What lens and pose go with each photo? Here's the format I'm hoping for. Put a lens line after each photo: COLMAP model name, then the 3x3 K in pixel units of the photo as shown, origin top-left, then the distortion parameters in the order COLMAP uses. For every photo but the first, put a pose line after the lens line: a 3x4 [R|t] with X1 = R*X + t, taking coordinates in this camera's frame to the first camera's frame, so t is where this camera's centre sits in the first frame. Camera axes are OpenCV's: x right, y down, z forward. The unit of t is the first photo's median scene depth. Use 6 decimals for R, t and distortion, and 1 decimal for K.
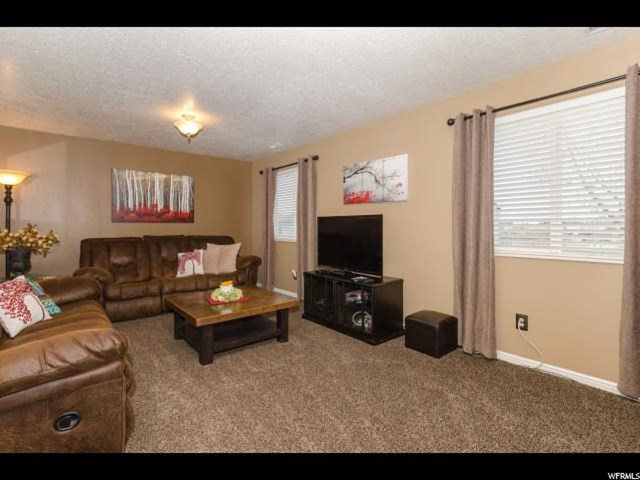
lens RADIAL K [[307.7, 0, 315.9], [0, 307.7, 234.2], [0, 0, 1]] dist [0.006569, 0.000223]
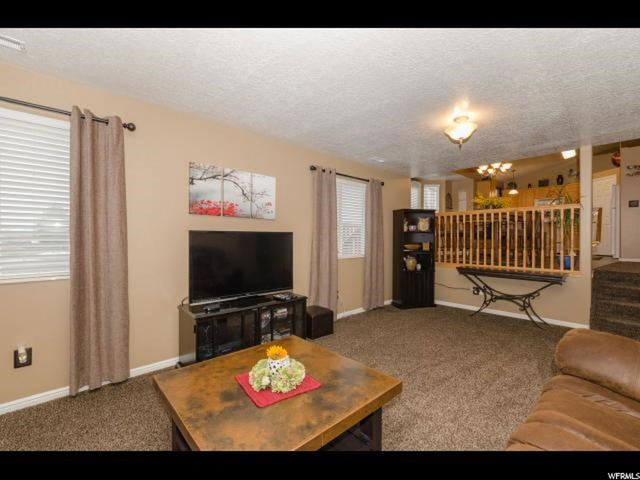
lens RADIAL K [[290.4, 0, 319.1], [0, 290.4, 242.1], [0, 0, 1]] dist [0.005392, -0.000447]
pose [[-0.061123, -0.001461, 0.998129, -0.677692], [0.036706, 0.999319, 0.003710, -0.023612], [-0.997455, 0.036864, -0.061028, 0.814070]]
